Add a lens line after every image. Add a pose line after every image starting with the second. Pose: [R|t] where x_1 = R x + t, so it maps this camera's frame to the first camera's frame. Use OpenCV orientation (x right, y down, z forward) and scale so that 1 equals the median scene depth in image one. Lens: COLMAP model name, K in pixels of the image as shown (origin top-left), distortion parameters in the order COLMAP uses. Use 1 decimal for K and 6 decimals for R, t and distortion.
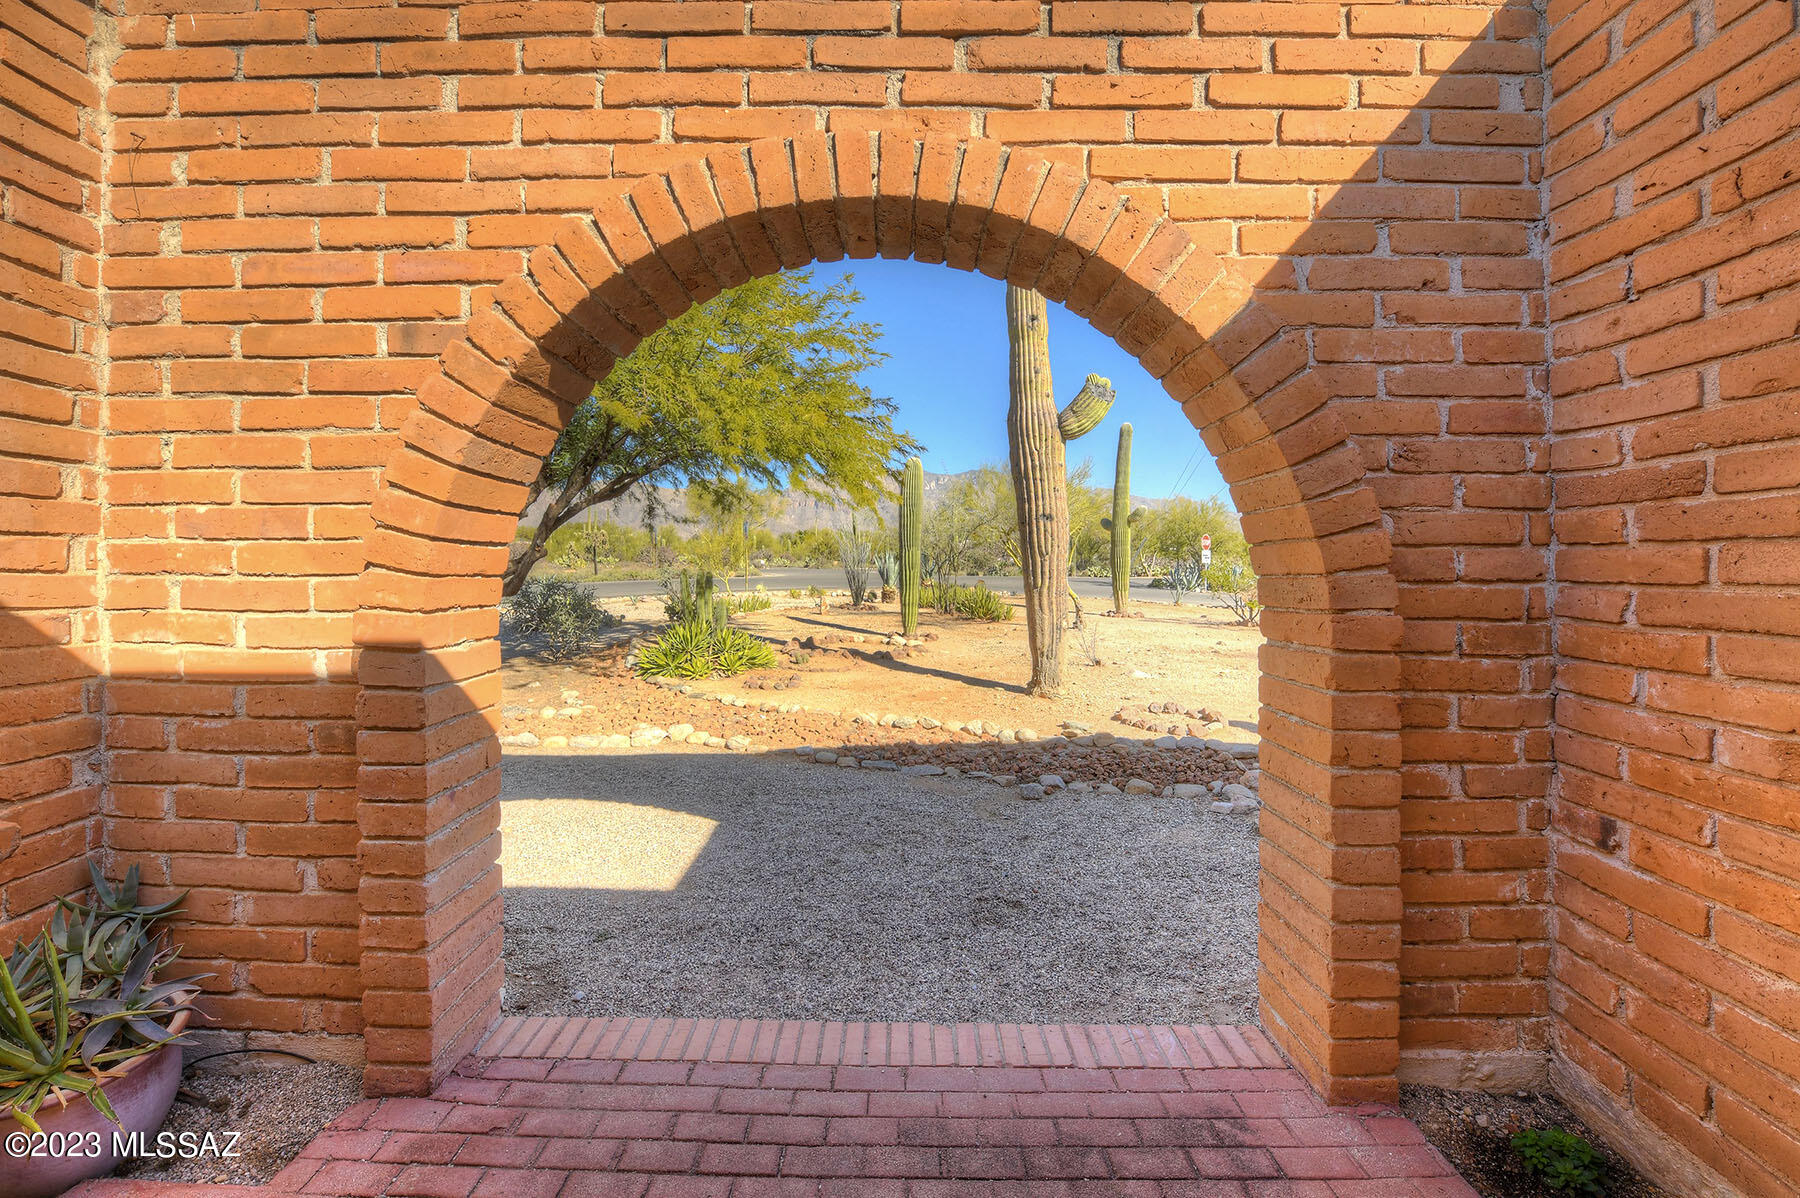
lens RADIAL K [[750.1, 0, 876.3], [0, 750.1, 604.0], [0, 0, 1]] dist [-0.014278, -0.000055]
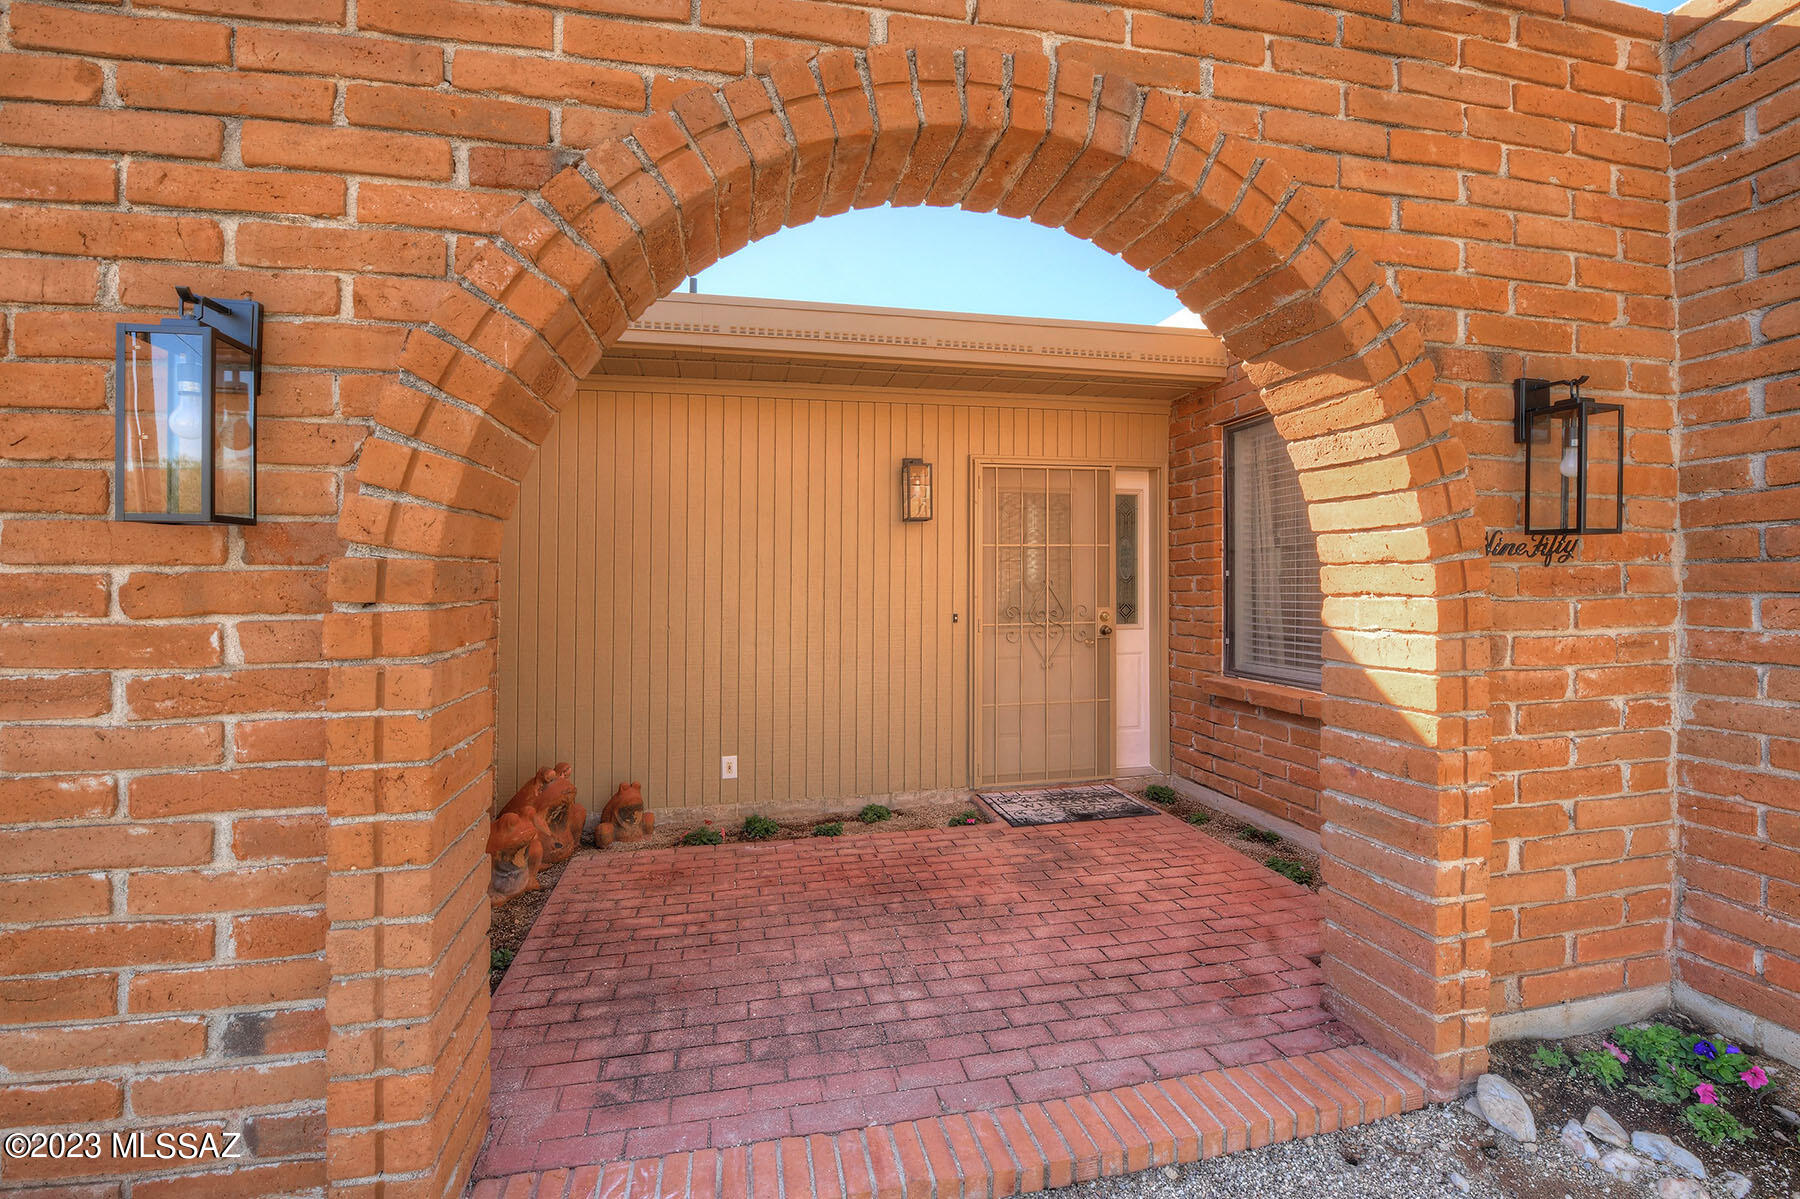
lens RADIAL K [[750.1, 0, 876.3], [0, 750.1, 604.5], [0, 0, 1]] dist [-0.014278, -0.000055]
pose [[-0.975120, 0.010085, -0.221447, 0.328044], [-0.005134, 0.997669, 0.068043, -0.049818], [0.221617, 0.067487, -0.972796, 1.898761]]
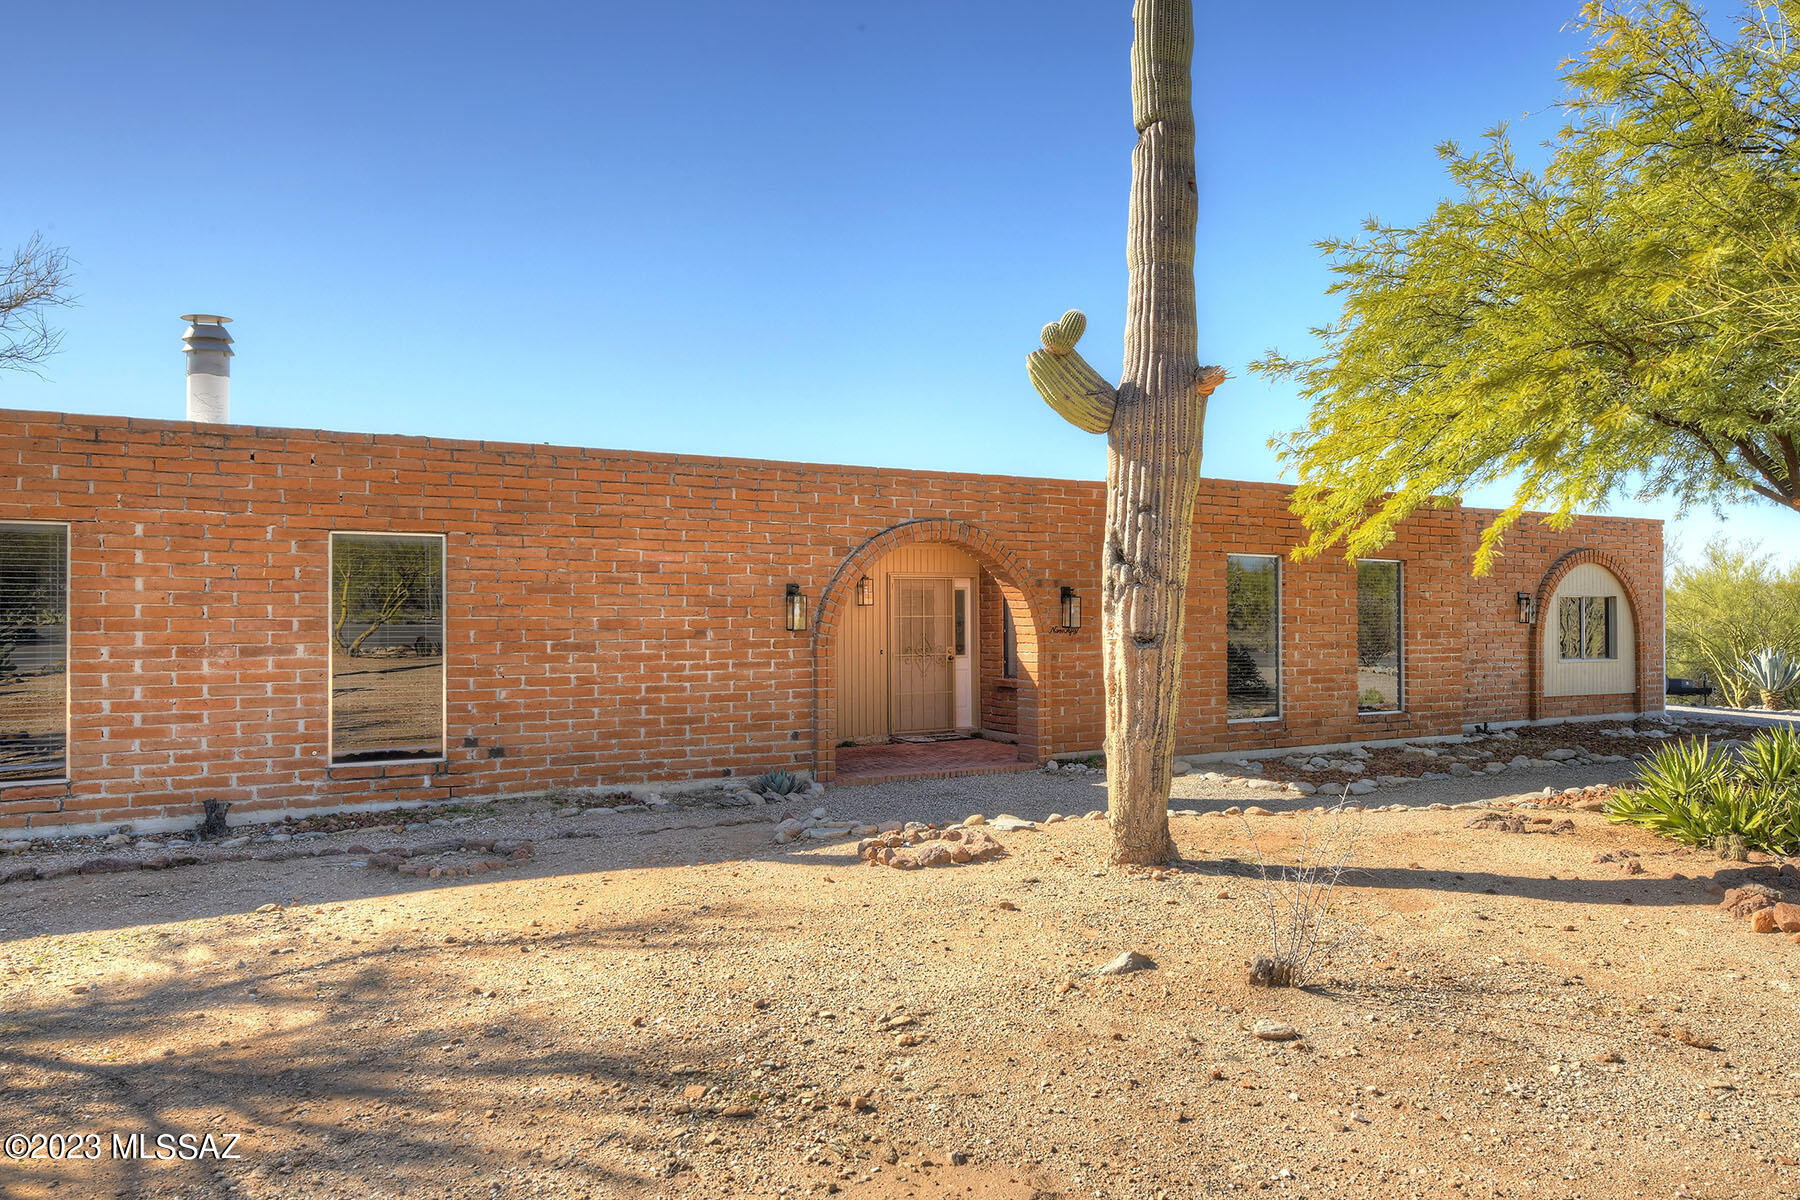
lens RADIAL K [[1153.5, 0, 899.0], [0, 1153.5, 602.4], [0, 0, 1]] dist [0.000217, 0.000141]
pose [[-0.872829, -0.005494, -0.487995, 2.967164], [-0.022899, 0.999296, 0.029707, -0.373617], [0.487488, 0.037104, -0.872341, 5.991106]]
